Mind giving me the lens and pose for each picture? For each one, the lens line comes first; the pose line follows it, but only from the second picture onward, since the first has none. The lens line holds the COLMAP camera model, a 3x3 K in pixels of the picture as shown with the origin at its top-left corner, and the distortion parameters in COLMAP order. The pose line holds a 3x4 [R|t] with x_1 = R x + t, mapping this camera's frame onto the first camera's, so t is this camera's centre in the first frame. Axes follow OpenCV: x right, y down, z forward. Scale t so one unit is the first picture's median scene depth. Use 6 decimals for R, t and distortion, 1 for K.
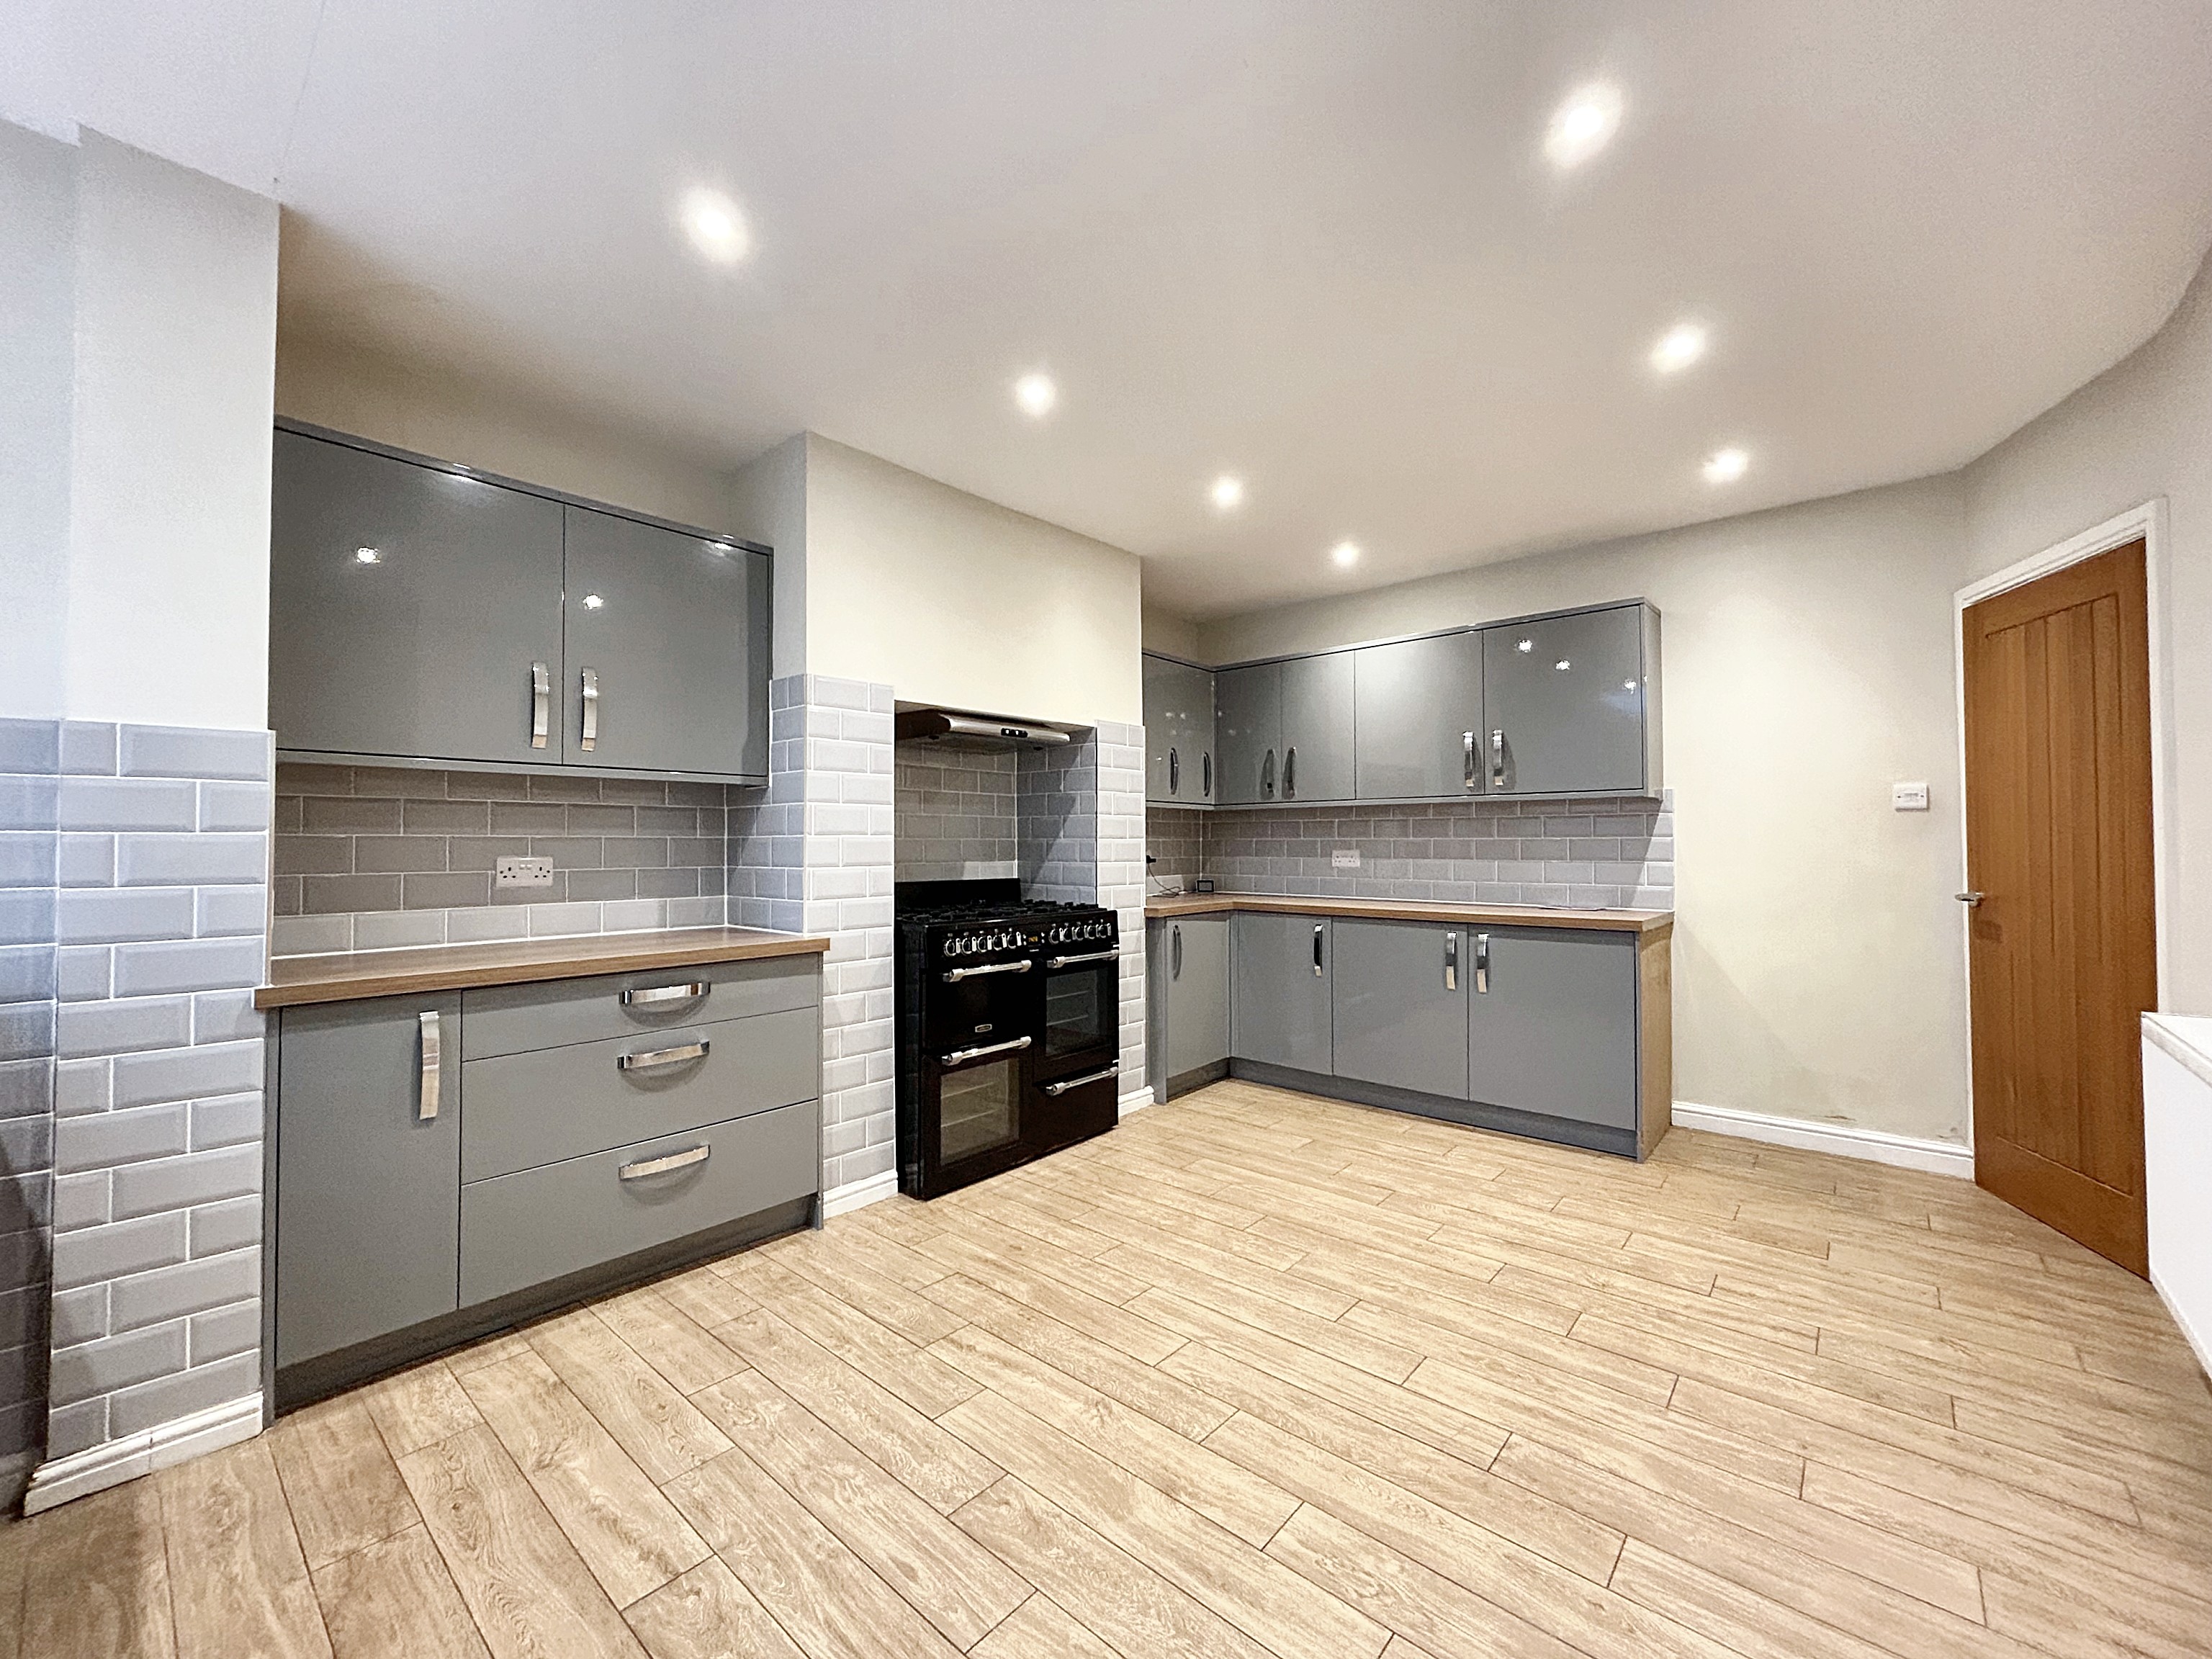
lens RADIAL K [[894.4, 0, 1111.4], [0, 894.4, 826.7], [0, 0, 1]] dist [-0.003120, 0.001621]
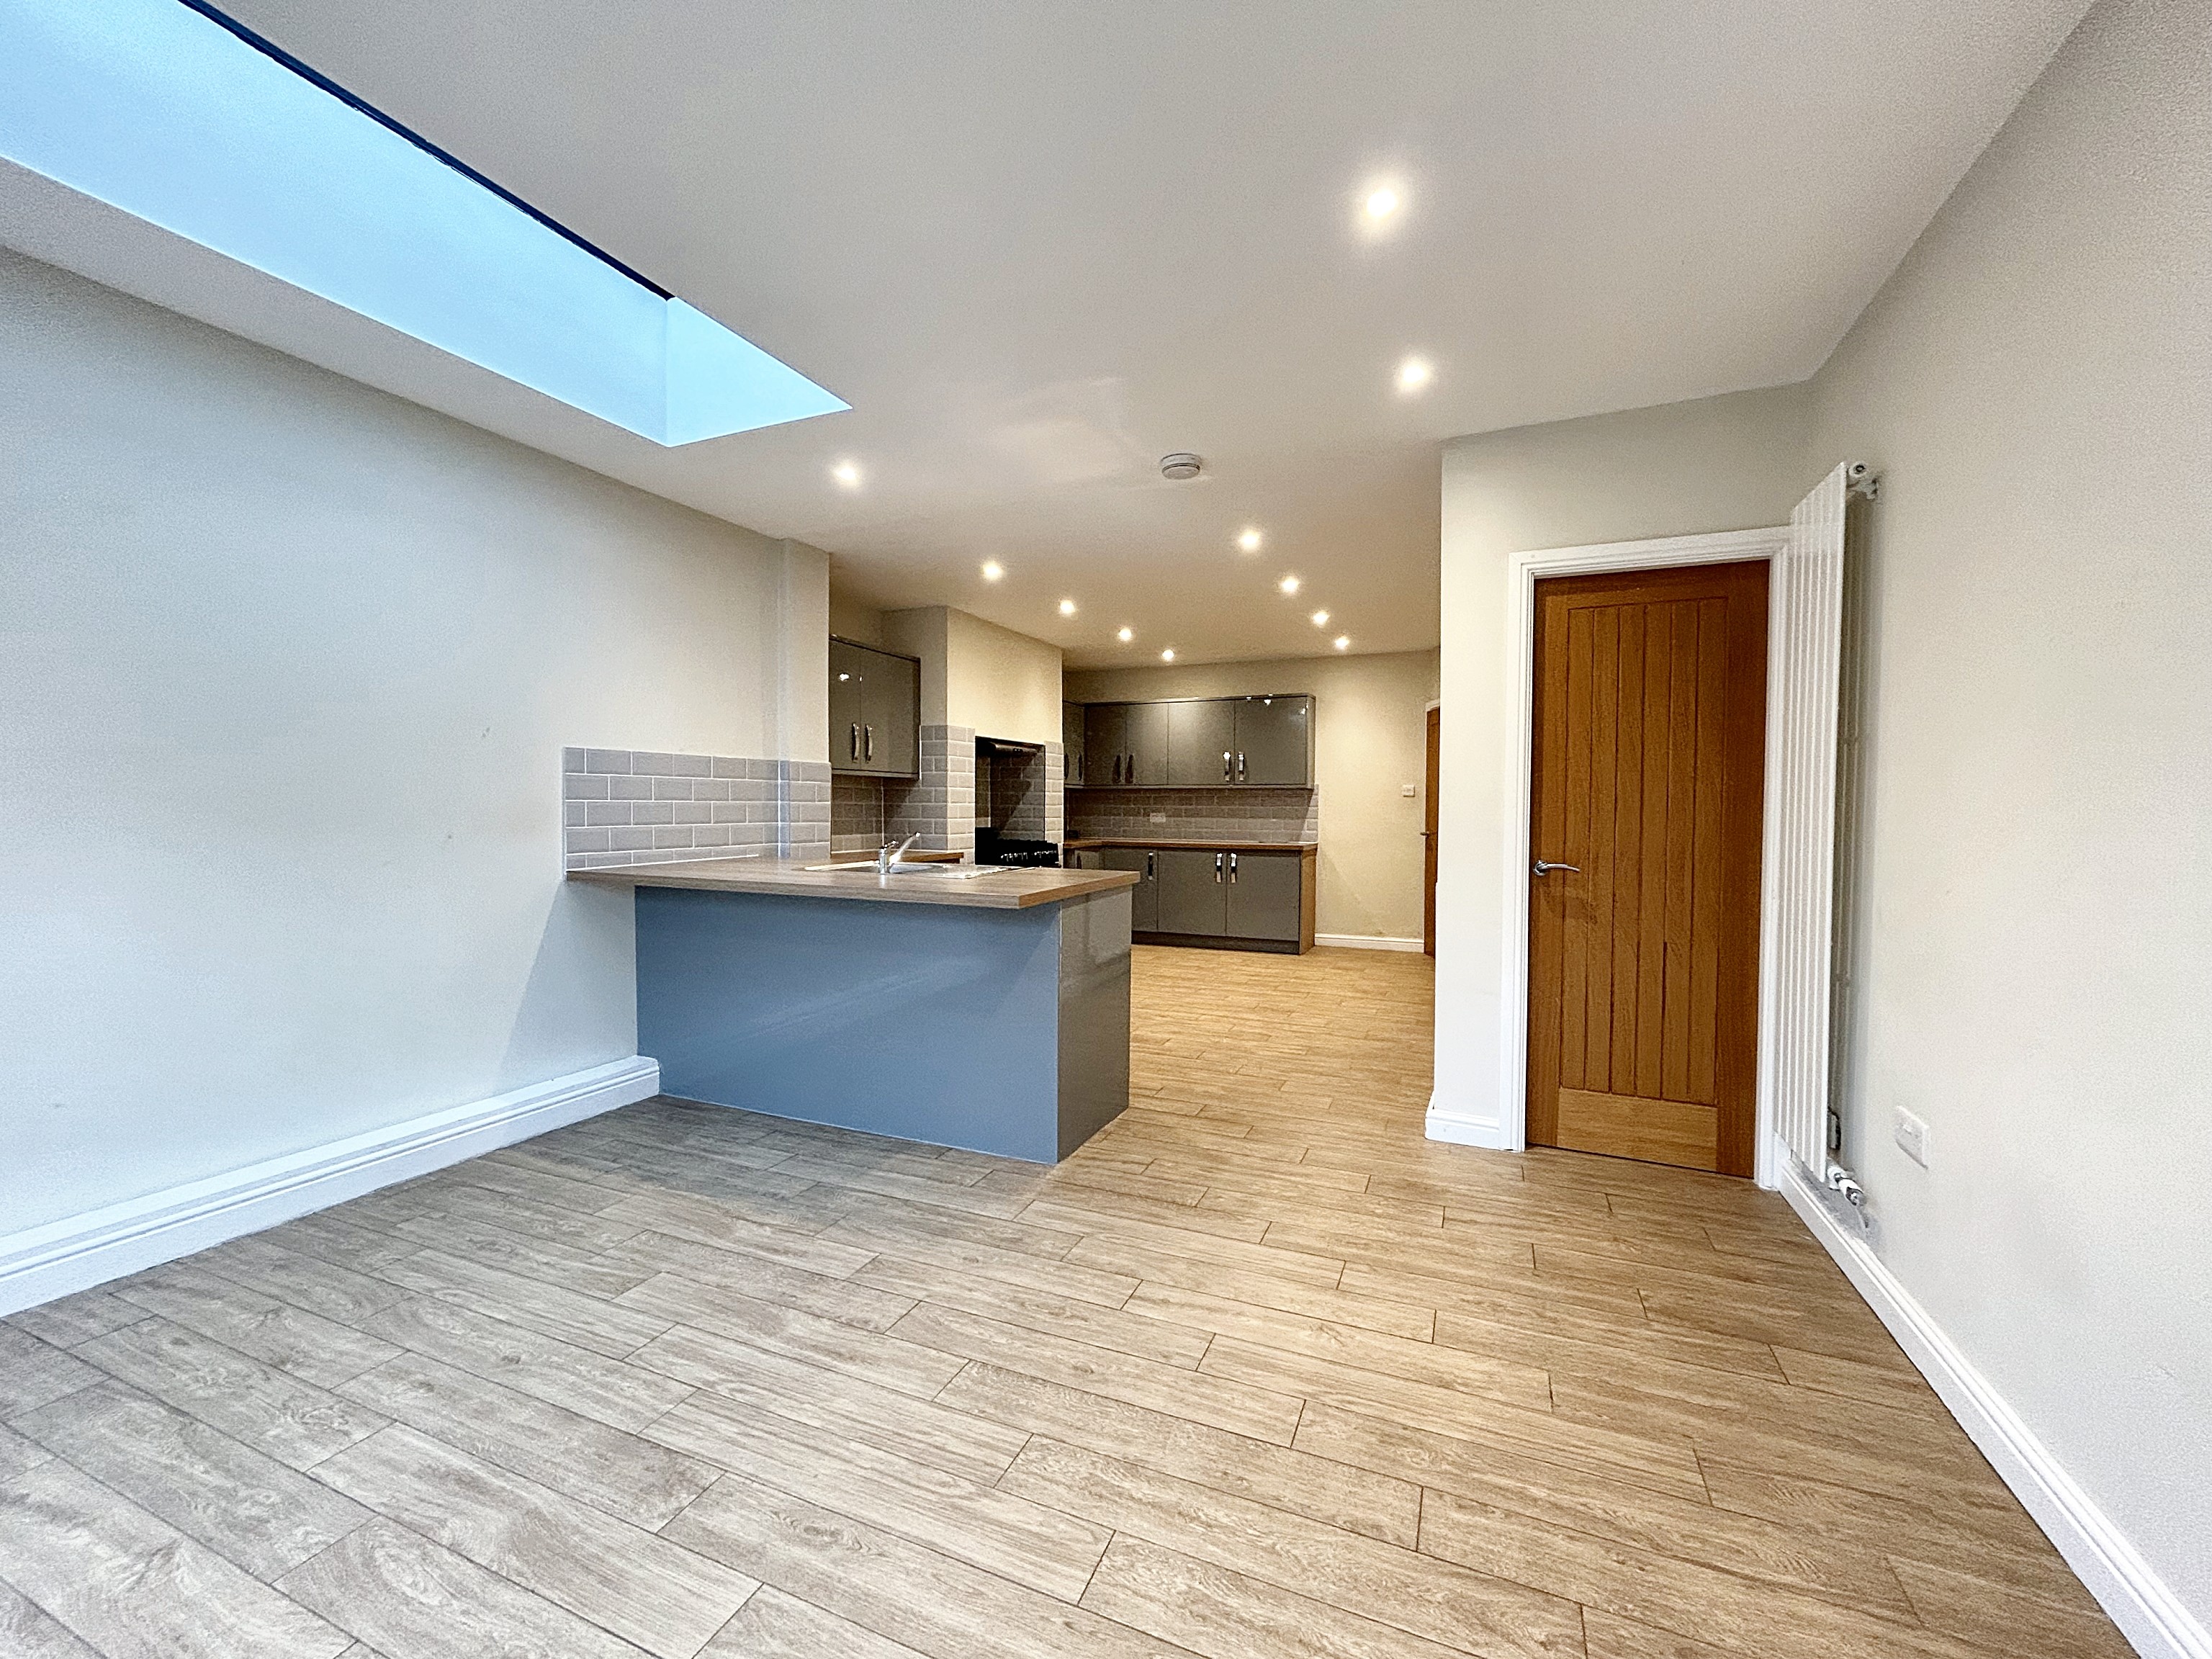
lens RADIAL K [[894.4, 0, 1109.1], [0, 894.4, 825.0], [0, 0, 1]] dist [-0.003120, 0.001621]
pose [[0.951163, 0.002746, 0.308677, -0.539565], [-0.014642, 0.999236, 0.036229, -0.017577], [-0.308342, -0.038979, 0.950477, -0.939686]]
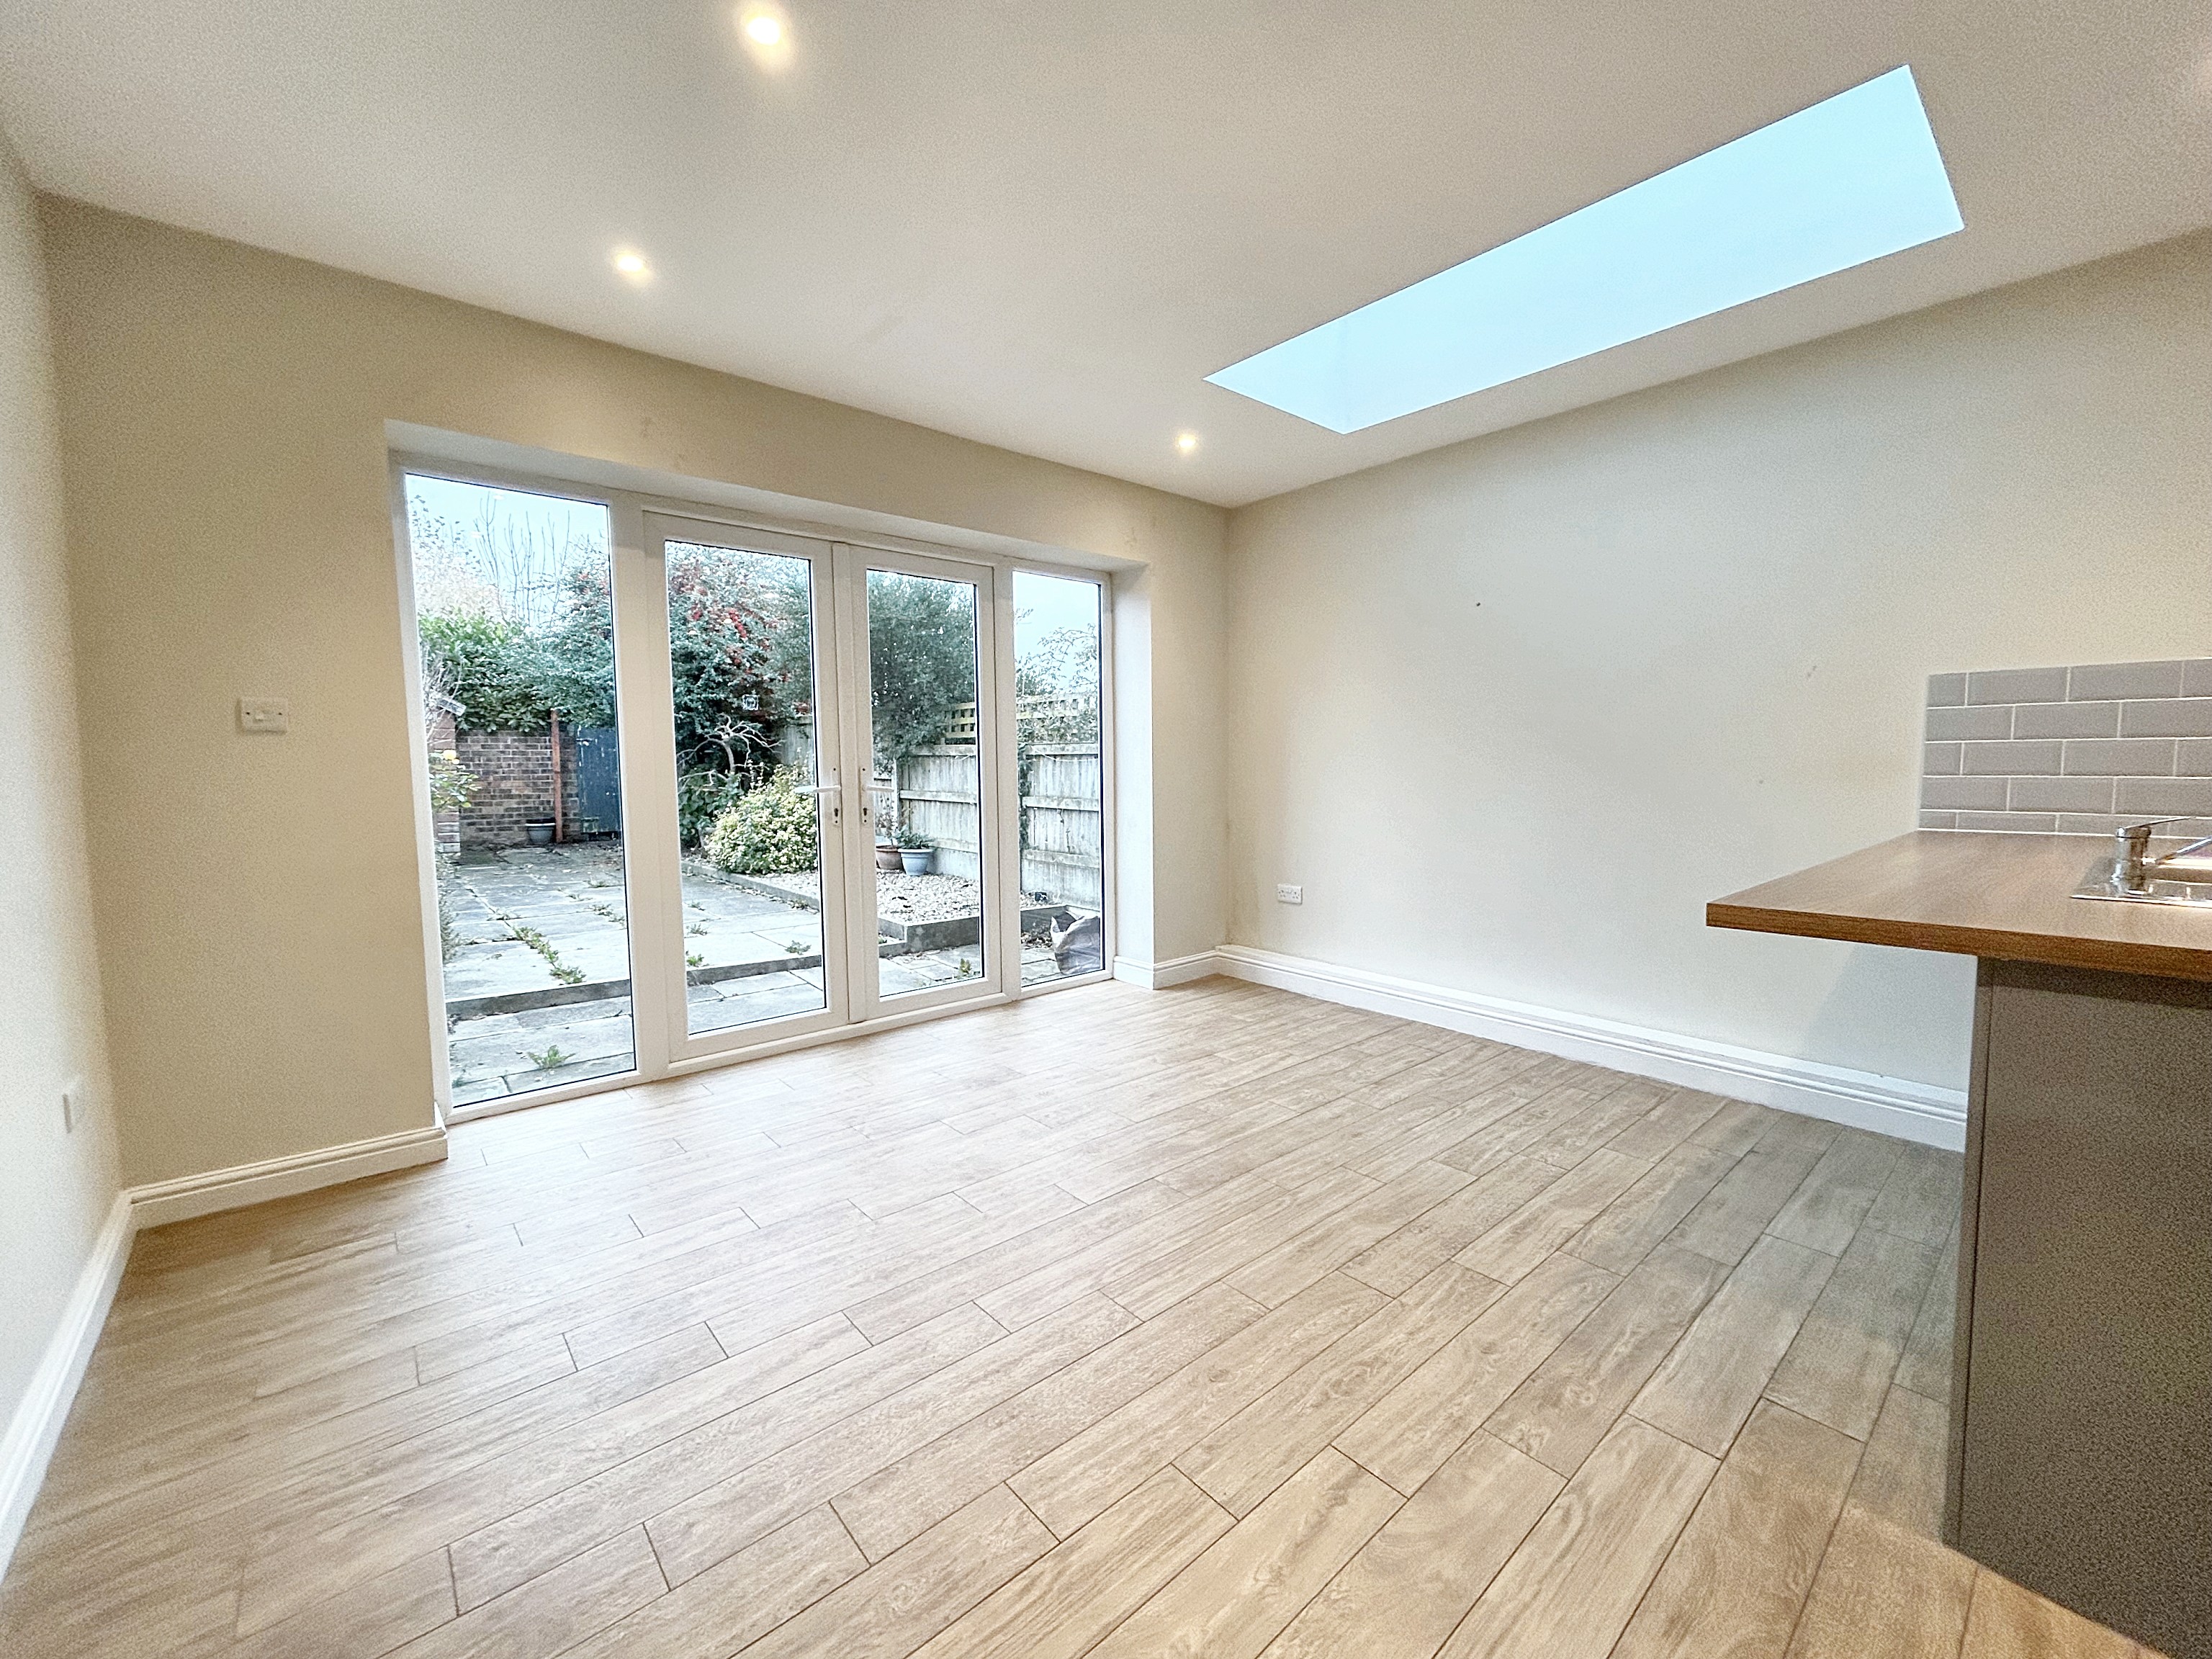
lens RADIAL K [[894.4, 0, 1107.1], [0, 894.4, 827.6], [0, 0, 1]] dist [-0.003120, 0.001621]
pose [[-0.144286, 0.080685, -0.986241, 0.121013], [0.026666, 0.996625, 0.077633, -0.005138], [0.989177, -0.015098, -0.145951, -0.382736]]
